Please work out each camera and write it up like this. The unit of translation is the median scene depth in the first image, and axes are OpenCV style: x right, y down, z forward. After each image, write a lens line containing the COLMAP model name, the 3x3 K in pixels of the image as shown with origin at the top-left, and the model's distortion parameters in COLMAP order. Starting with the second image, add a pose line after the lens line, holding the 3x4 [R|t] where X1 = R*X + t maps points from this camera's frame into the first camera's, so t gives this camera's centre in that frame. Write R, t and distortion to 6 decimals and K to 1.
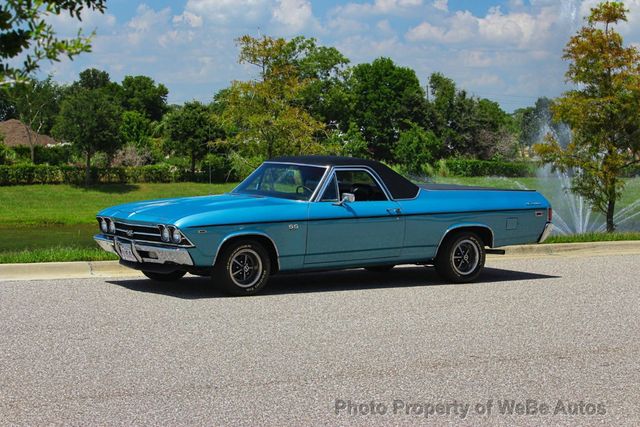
lens RADIAL K [[1760.9, 0, 319.5], [0, 1760.9, 212.3], [0, 0, 1]] dist [-0.450103, 0.000000]
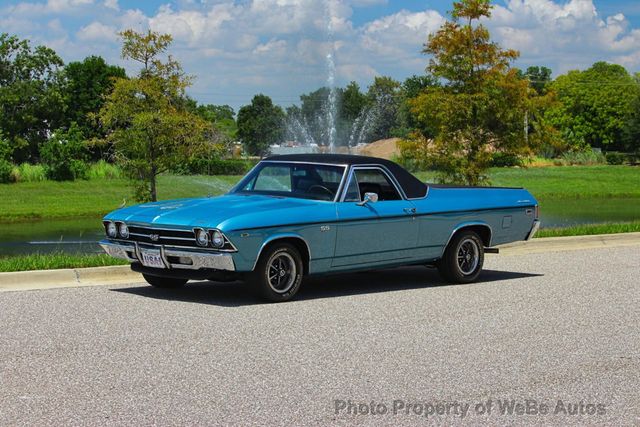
lens RADIAL K [[1760.9, 0, 319.2], [0, 1760.9, 211.1], [0, 0, 1]] dist [-0.450103, 0.000000]
pose [[0.979884, -0.012281, 0.199190, -0.192501], [0.012285, 0.999924, 0.001216, -0.002189], [-0.199189, 0.001255, 0.979960, 0.060039]]
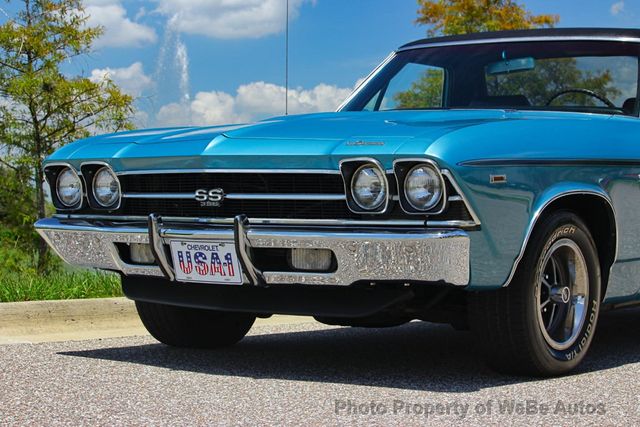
lens RADIAL K [[1677.2, 0, 319.9], [0, 1677.2, 215.0], [0, 0, 1]] dist [0.062649, 0.000000]
pose [[0.948271, -0.006509, 0.317395, -0.173827], [0.022511, 0.998652, -0.046776, 0.027852], [-0.316663, 0.051502, 0.947139, 0.644117]]
